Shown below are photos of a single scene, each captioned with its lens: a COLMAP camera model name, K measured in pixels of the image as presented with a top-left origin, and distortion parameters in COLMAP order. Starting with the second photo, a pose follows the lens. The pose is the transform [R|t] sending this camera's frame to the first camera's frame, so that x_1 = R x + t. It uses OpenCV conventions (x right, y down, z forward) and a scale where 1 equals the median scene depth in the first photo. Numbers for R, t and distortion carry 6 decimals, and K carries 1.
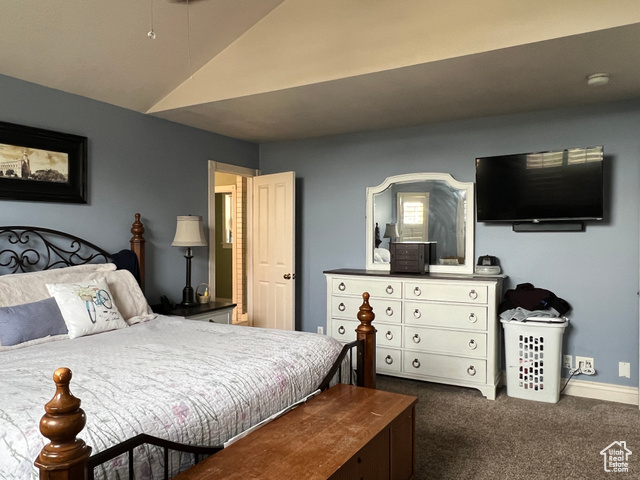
lens RADIAL K [[477.3, 0, 319.9], [0, 477.3, 237.6], [0, 0, 1]] dist [0.009090, -0.011321]
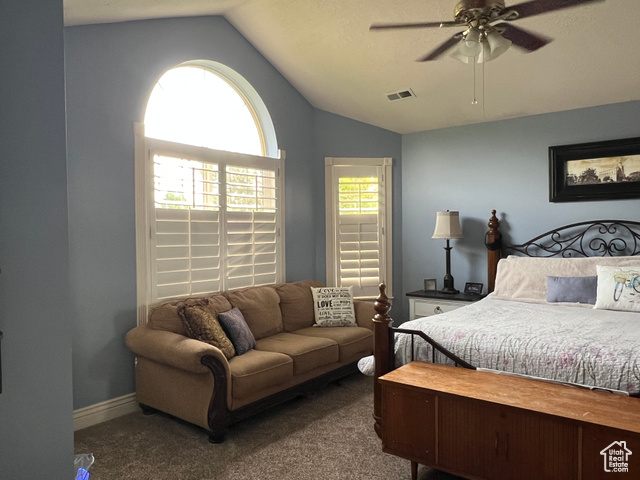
lens RADIAL K [[477.3, 0, 320.7], [0, 477.3, 241.7], [0, 0, 1]] dist [0.009090, -0.011321]
pose [[-0.122465, 0.024400, -0.992173, 0.731064], [0.003097, 0.999702, 0.024203, 0.000734], [0.992468, -0.000109, -0.122504, 0.385369]]
